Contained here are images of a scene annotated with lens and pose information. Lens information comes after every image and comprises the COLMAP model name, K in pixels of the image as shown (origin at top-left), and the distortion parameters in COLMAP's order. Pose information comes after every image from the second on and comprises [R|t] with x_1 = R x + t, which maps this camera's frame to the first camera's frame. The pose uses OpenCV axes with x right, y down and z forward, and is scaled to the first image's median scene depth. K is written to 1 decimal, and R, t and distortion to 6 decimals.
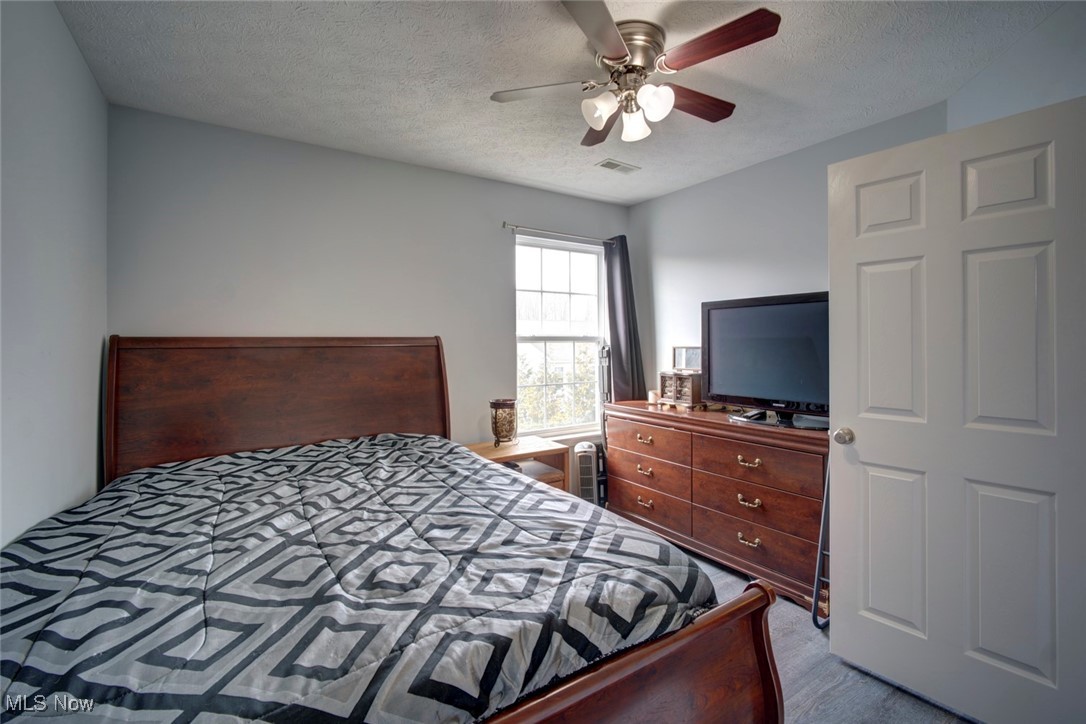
lens RADIAL K [[476.8, 0, 544.3], [0, 476.8, 354.0], [0, 0, 1]] dist [-0.000968, 0.000049]
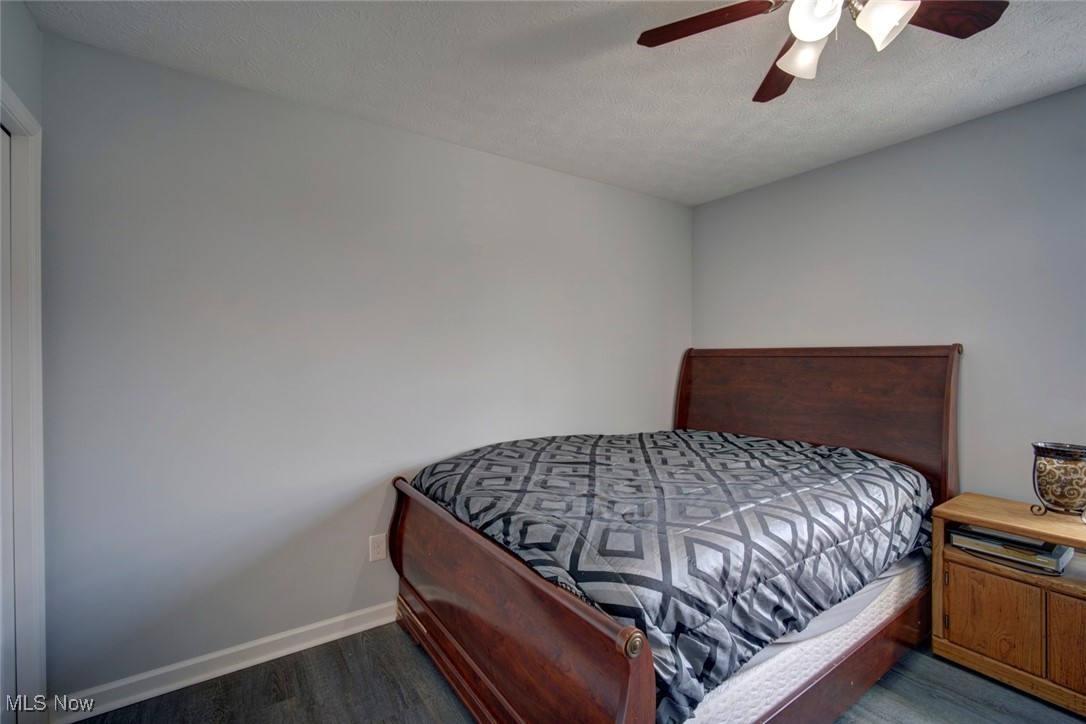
lens RADIAL K [[476.8, 0, 543.7], [0, 476.8, 356.8], [0, 0, 1]] dist [-0.000968, 0.000049]
pose [[0.023141, 0.009922, -0.999683, 0.634420], [-0.019583, 0.999763, 0.009470, -0.013426], [0.999540, 0.019358, 0.023330, 0.384569]]
